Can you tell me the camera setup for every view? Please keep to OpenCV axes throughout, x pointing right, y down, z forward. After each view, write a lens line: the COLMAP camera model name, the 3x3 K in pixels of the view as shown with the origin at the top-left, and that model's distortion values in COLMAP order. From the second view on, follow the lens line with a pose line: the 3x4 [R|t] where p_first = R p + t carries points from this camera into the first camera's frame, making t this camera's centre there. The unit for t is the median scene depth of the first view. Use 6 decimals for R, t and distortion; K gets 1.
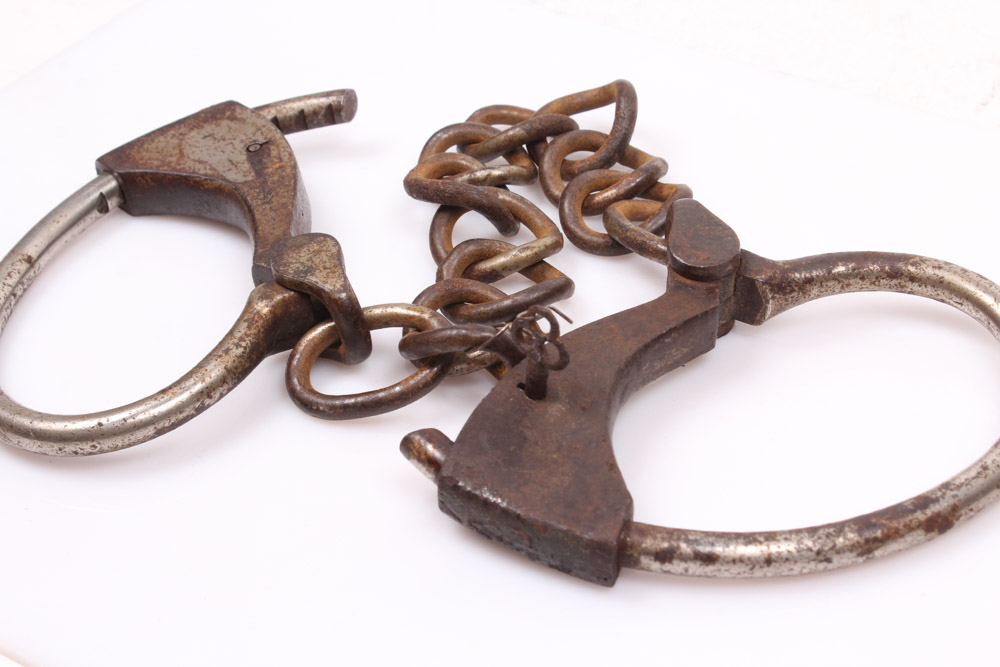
lens RADIAL K [[1939.9, 0, 500.0], [0, 1939.9, 333.5], [0, 0, 1]] dist [-0.022053, -0.040386]
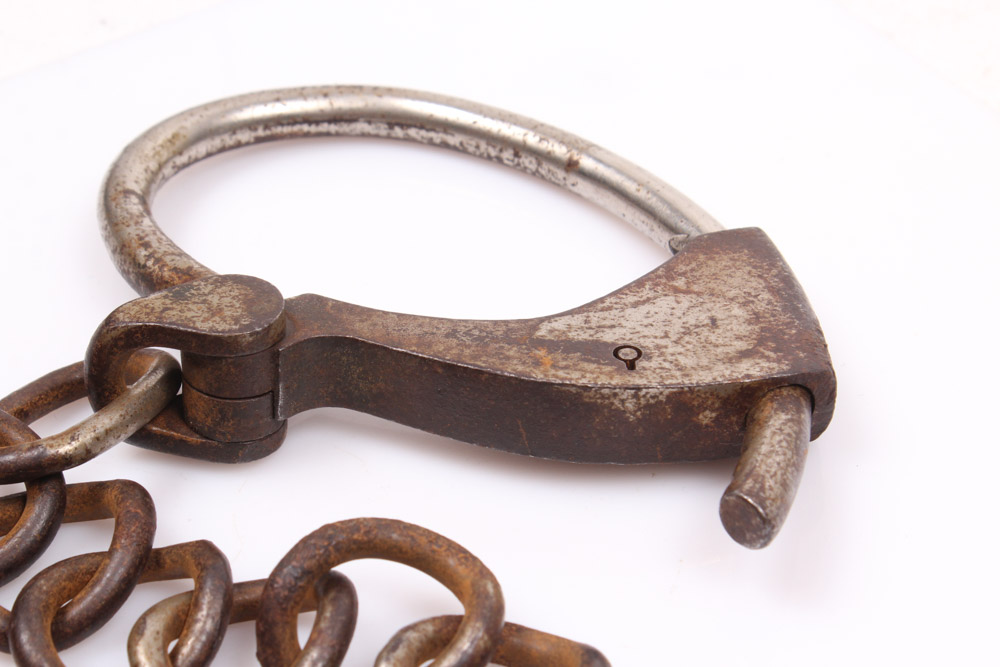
lens RADIAL K [[2334.6, 0, 500.0], [0, 2334.6, 333.5], [0, 0, 1]] dist [0.023272, -0.196278]
pose [[-0.384454, 0.643584, -0.661811, 0.353485], [-0.542992, 0.422123, 0.725928, -0.597472], [0.746562, 0.638444, 0.187174, 0.857132]]
